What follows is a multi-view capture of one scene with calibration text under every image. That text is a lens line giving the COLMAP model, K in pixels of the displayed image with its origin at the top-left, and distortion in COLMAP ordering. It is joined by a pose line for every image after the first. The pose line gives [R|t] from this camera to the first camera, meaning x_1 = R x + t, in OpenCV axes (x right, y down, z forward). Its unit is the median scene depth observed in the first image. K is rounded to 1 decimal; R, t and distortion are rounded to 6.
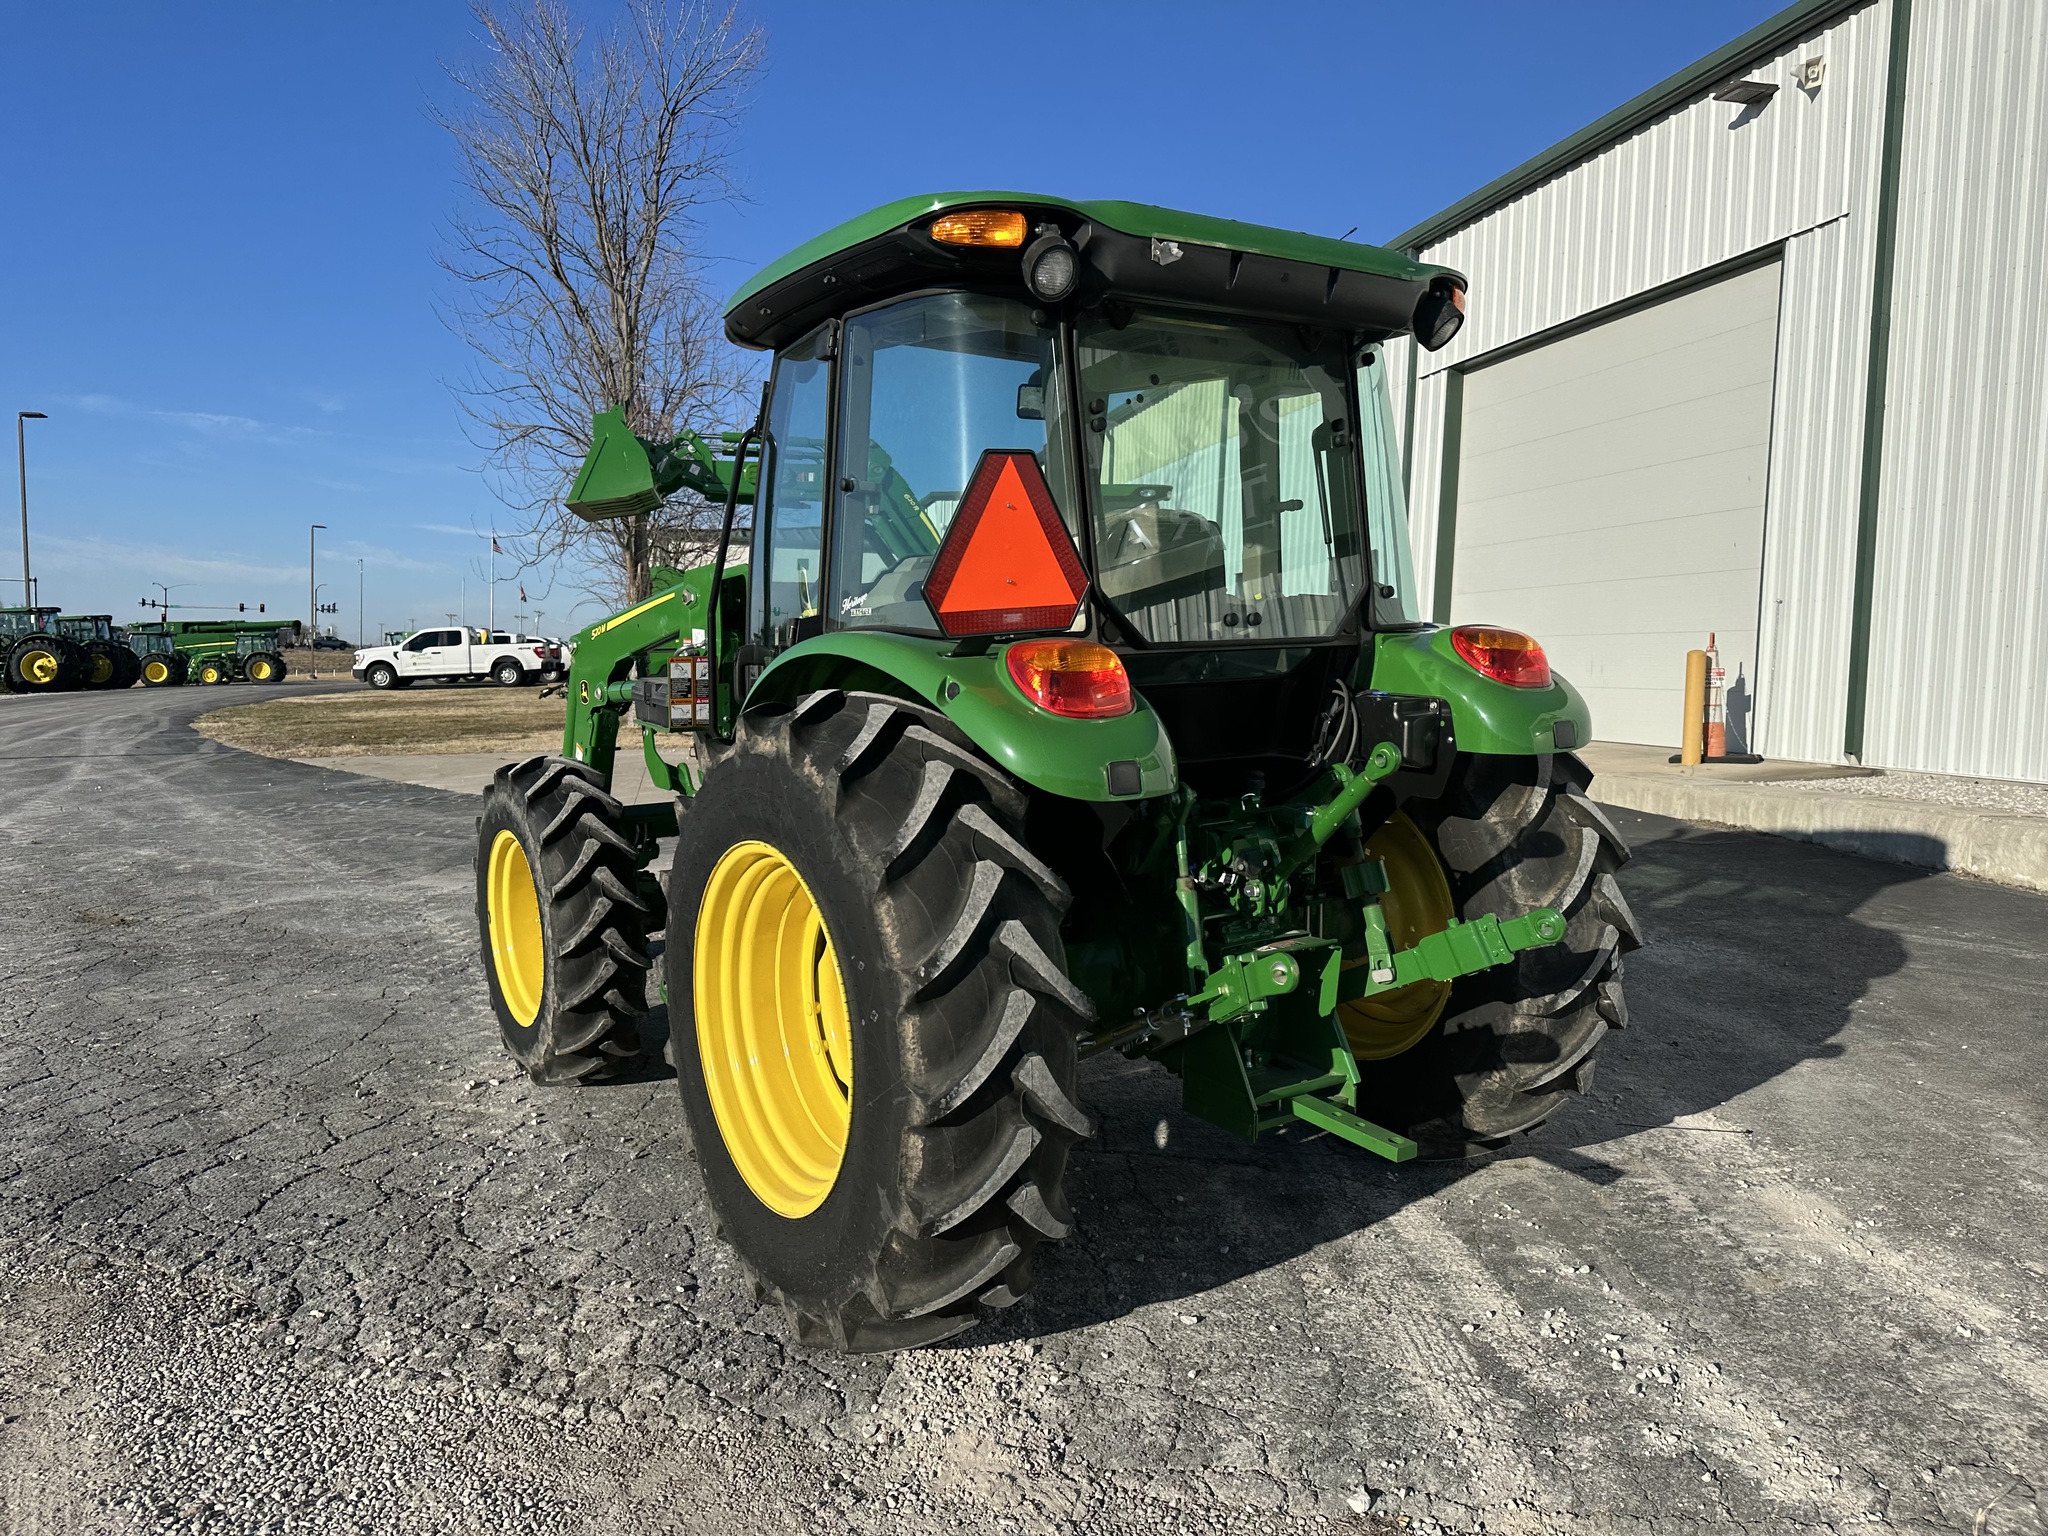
lens RADIAL K [[1433.4, 0, 1014.8], [0, 1433.4, 740.4], [0, 0, 1]] dist [0.068220, -0.089788]
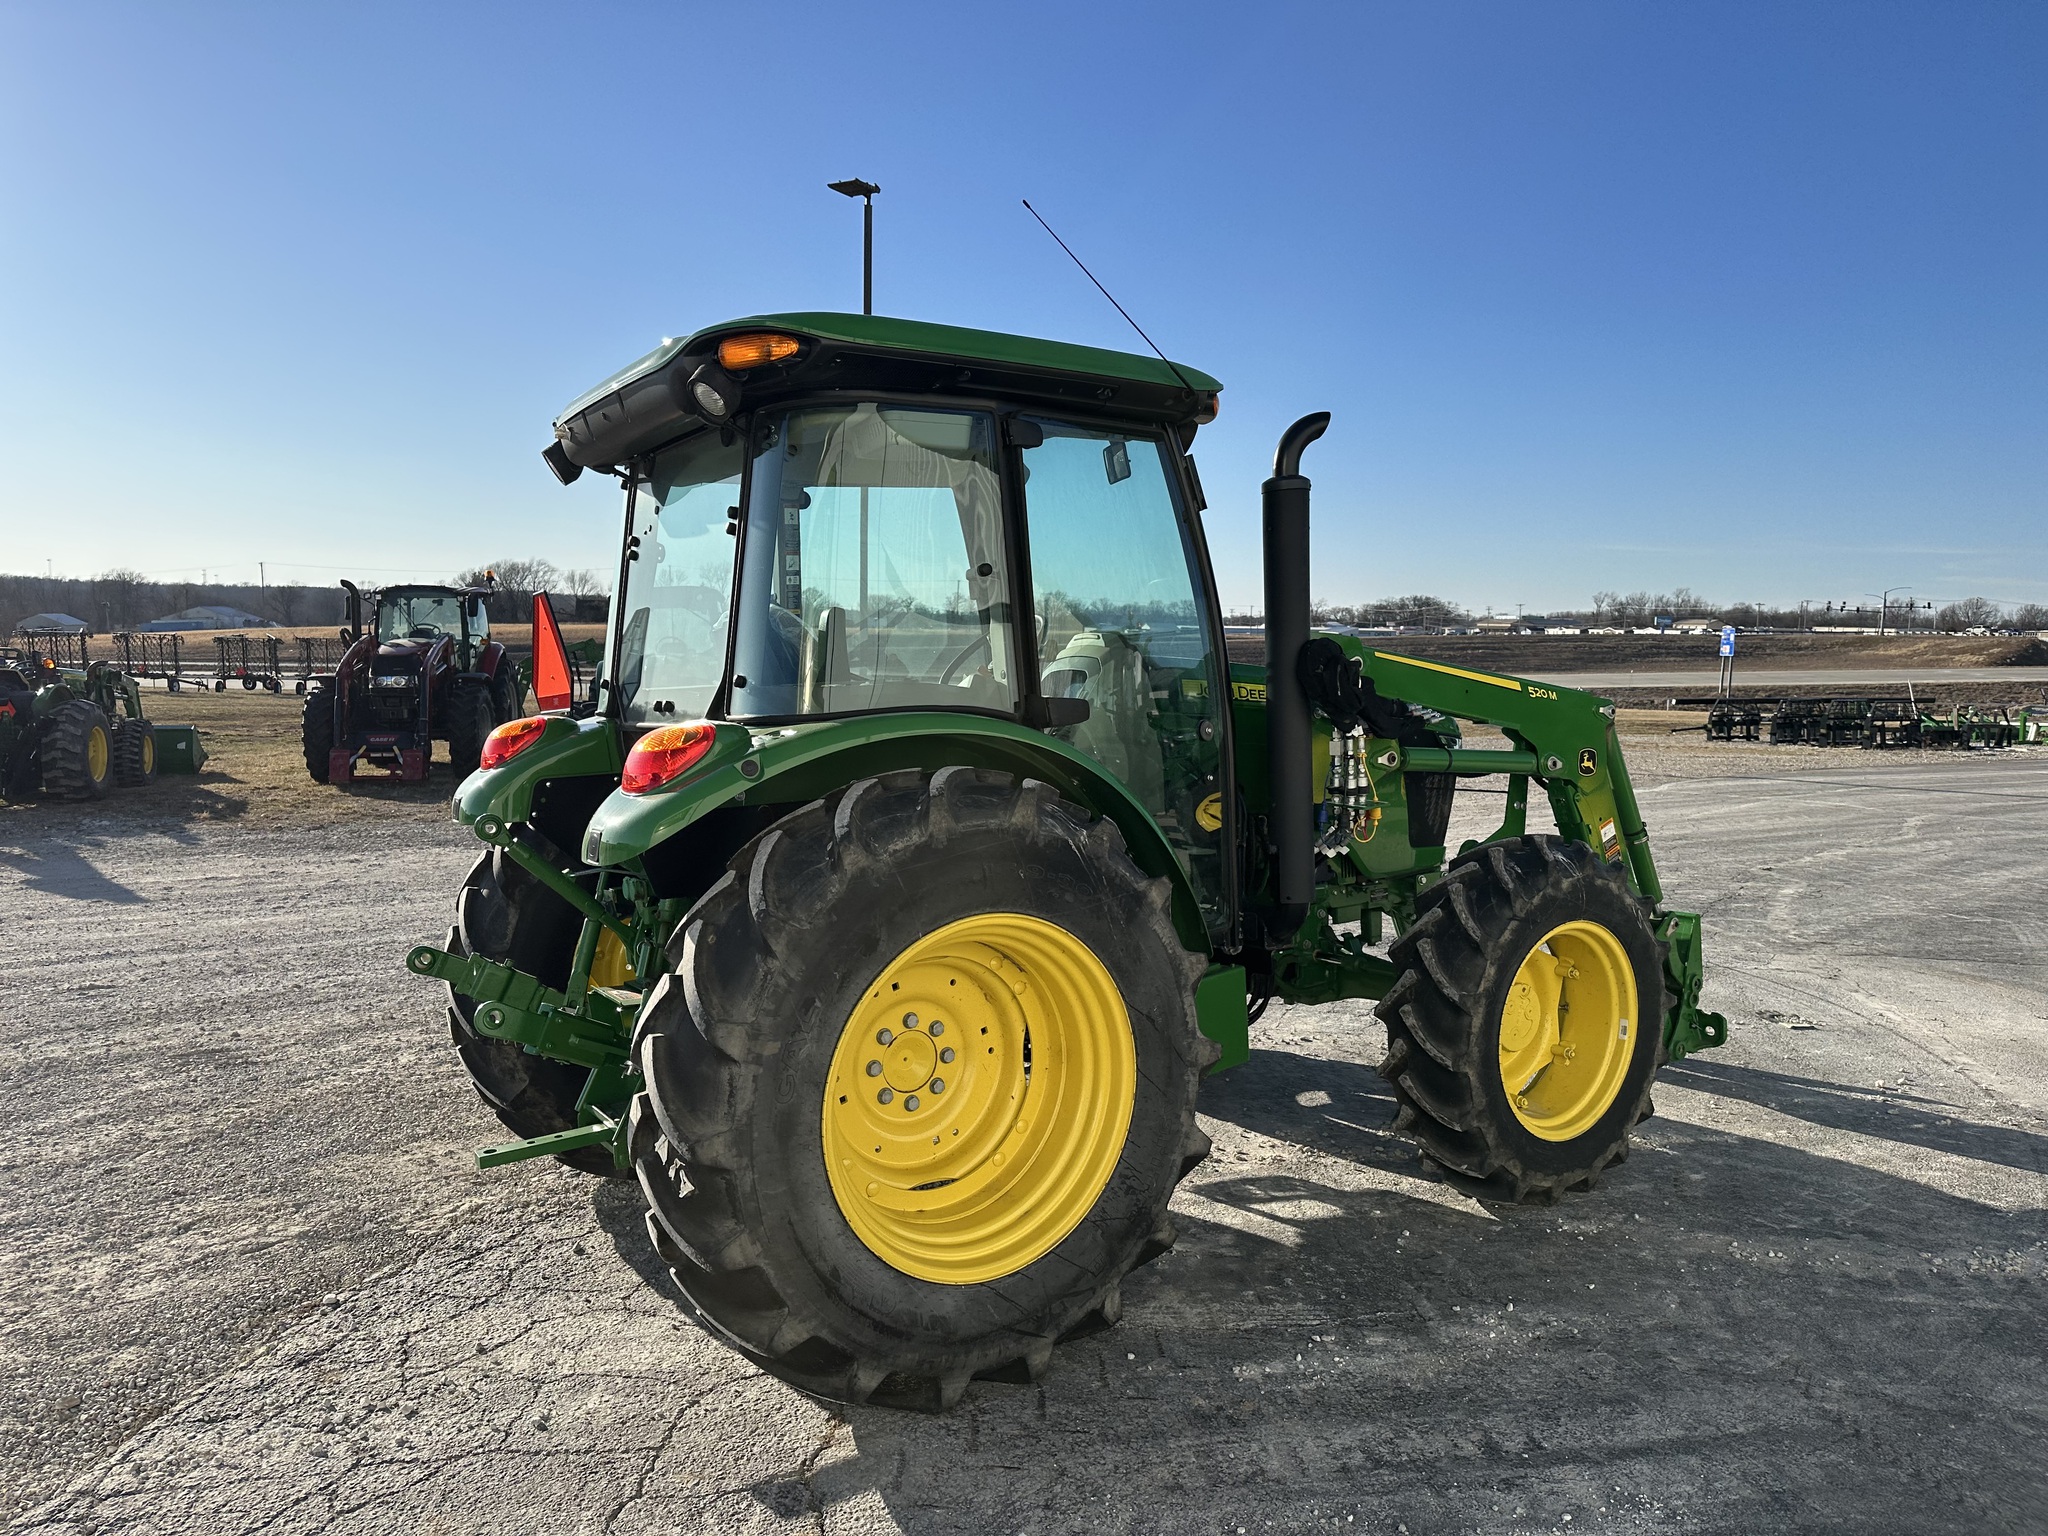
lens RADIAL K [[1433.4, 0, 1019.5], [0, 1433.4, 761.3], [0, 0, 1]] dist [0.068220, -0.089788]
pose [[-0.021864, 0.067148, -0.997503, 1.157110], [-0.071739, 0.995065, 0.068556, -0.125096], [0.997184, 0.073059, -0.016939, 1.168441]]
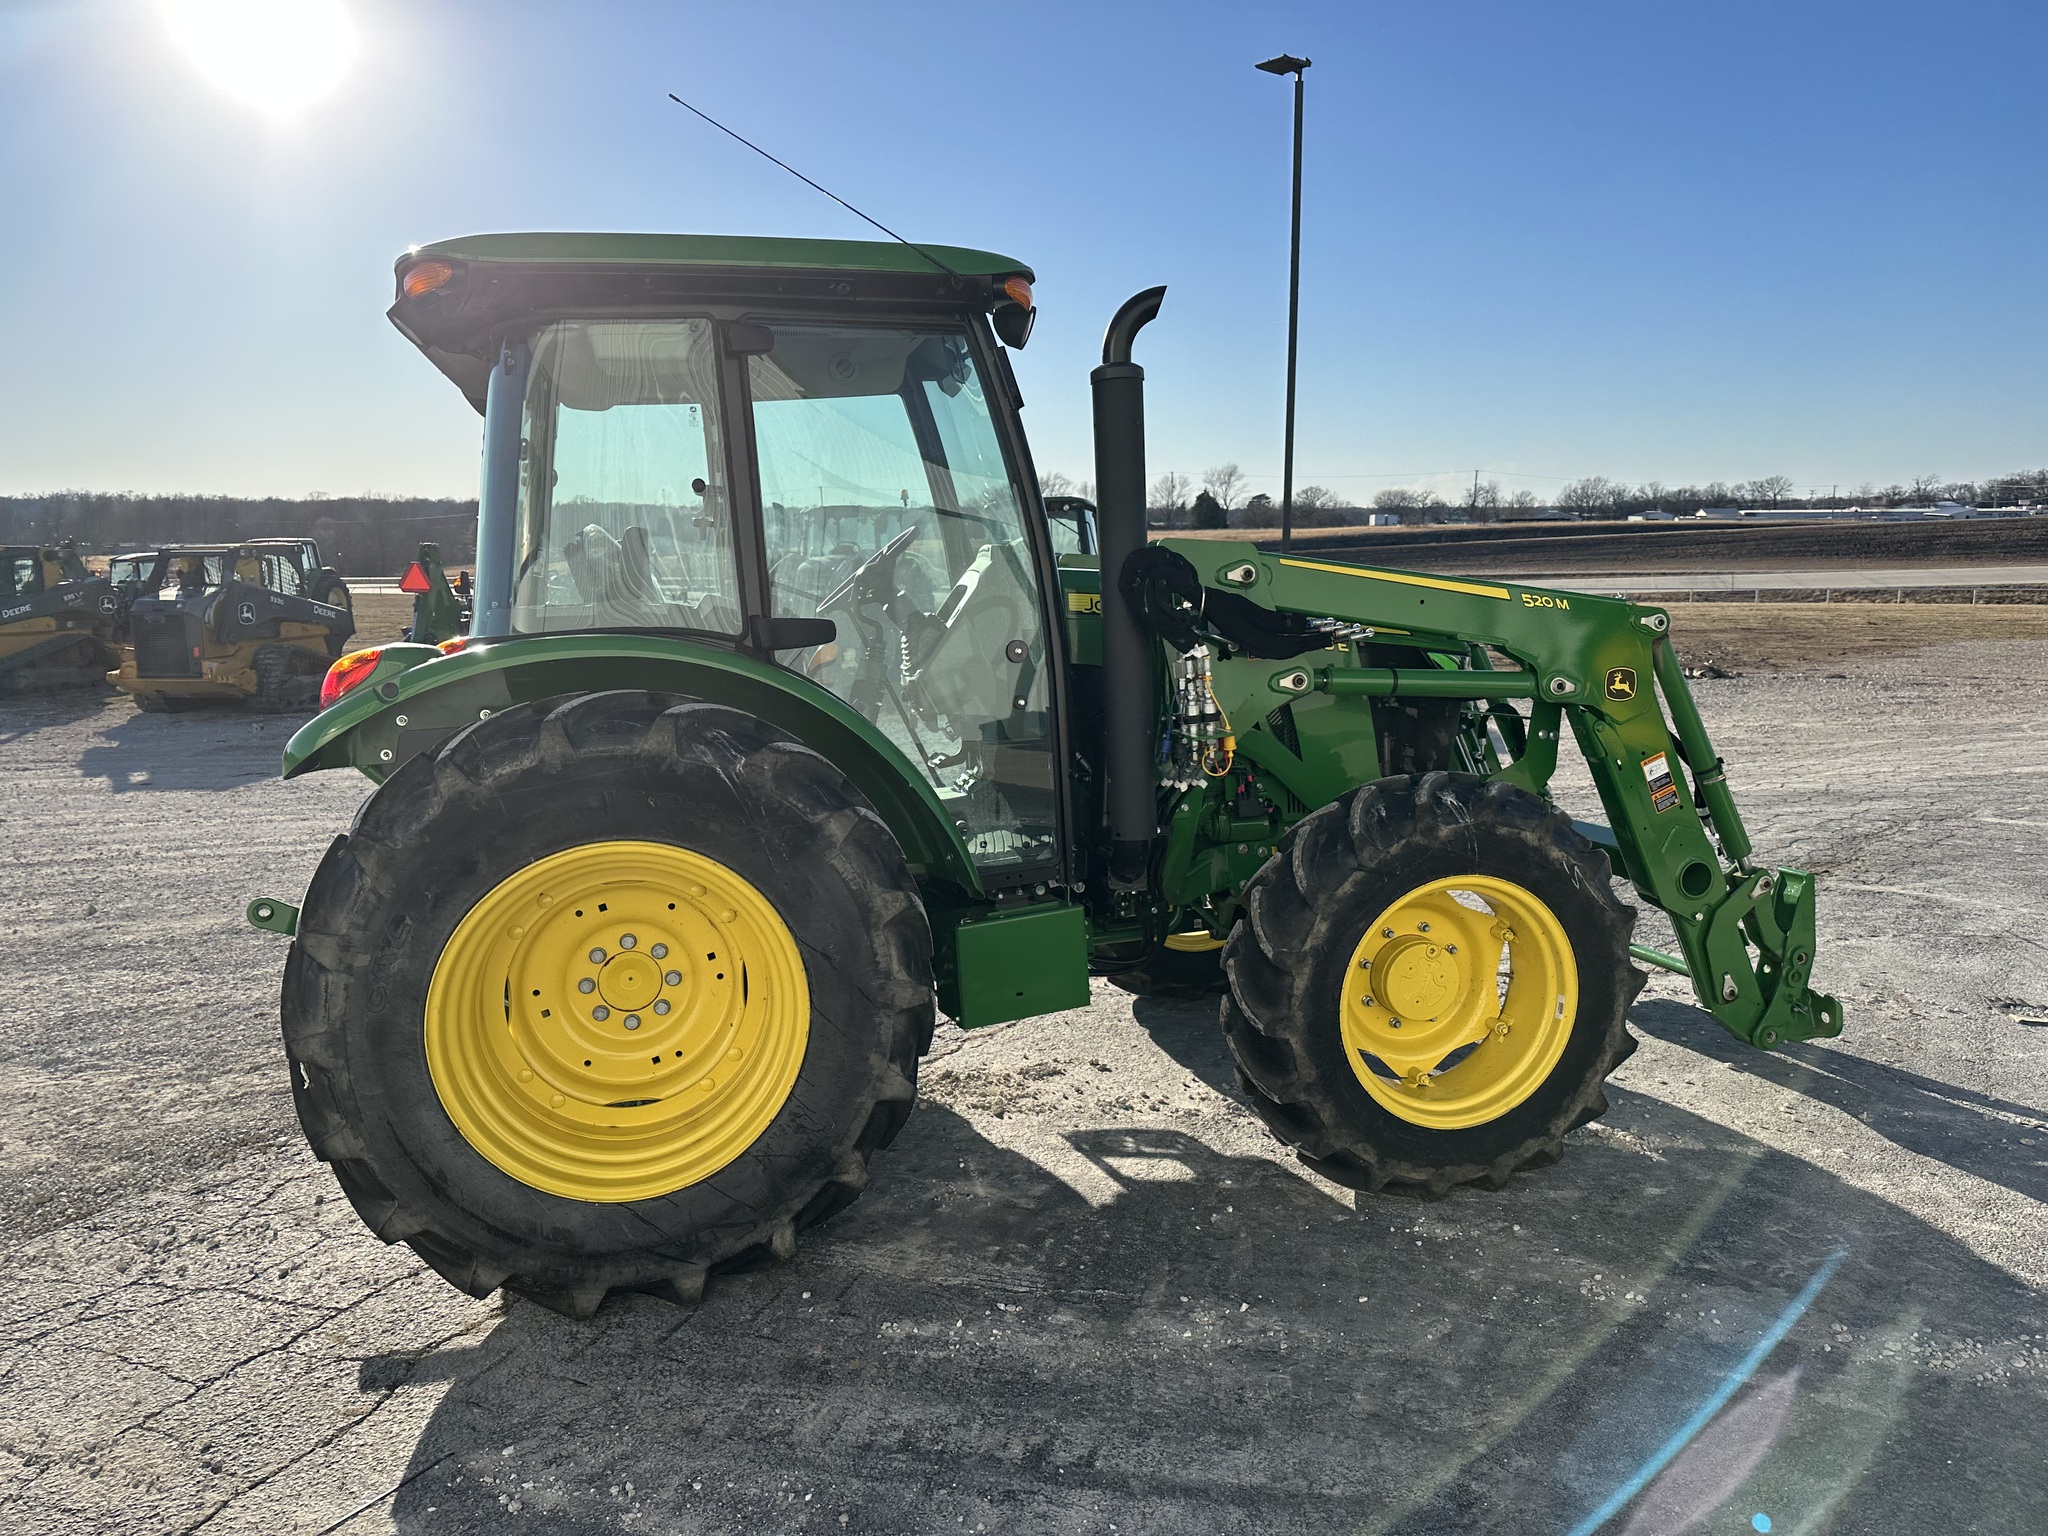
lens RADIAL K [[1433.4, 0, 1014.6], [0, 1433.4, 752.9], [0, 0, 1]] dist [0.068220, -0.089788]
pose [[-0.365361, 0.122932, -0.922713, 1.008315], [-0.047252, 0.987514, 0.150276, -0.163998], [0.929666, 0.098505, -0.354991, 1.645599]]
